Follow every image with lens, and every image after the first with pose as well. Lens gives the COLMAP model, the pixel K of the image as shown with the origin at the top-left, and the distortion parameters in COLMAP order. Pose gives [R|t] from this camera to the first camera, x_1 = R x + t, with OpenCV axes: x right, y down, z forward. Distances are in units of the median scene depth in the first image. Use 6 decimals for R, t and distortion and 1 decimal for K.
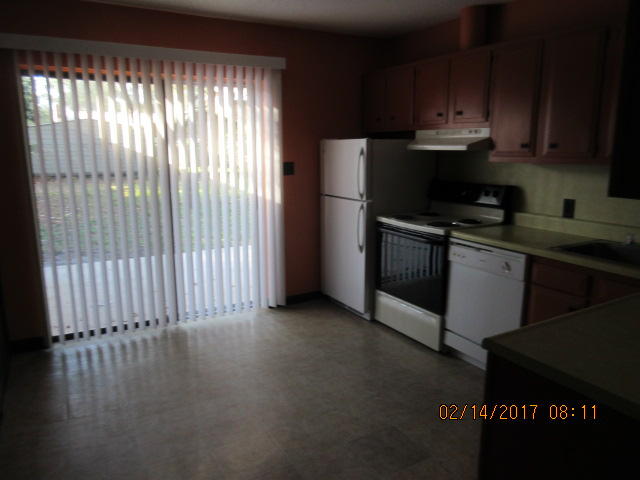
lens RADIAL K [[475.2, 0, 320.0], [0, 475.2, 240.0], [0, 0, 1]] dist [0.002594, 0.000289]
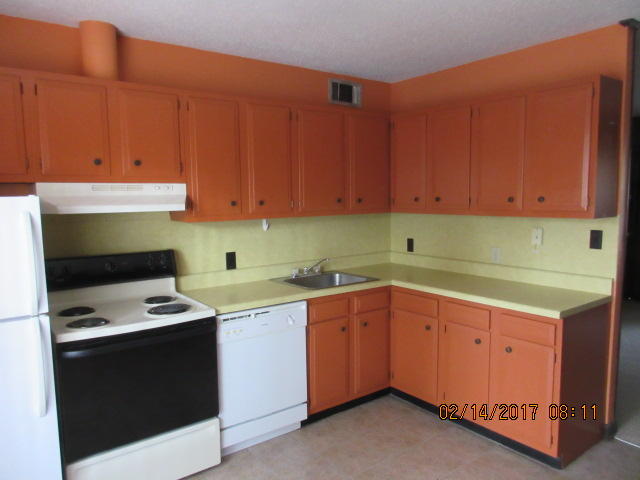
lens RADIAL K [[475.2, 0, 320.0], [0, 475.2, 240.0], [0, 0, 1]] dist [0.002594, 0.000289]
pose [[-0.131856, -0.091422, 0.987044, -0.546329], [0.203233, 0.972092, 0.117187, -0.193058], [-0.970212, 0.216051, -0.109596, 0.897547]]
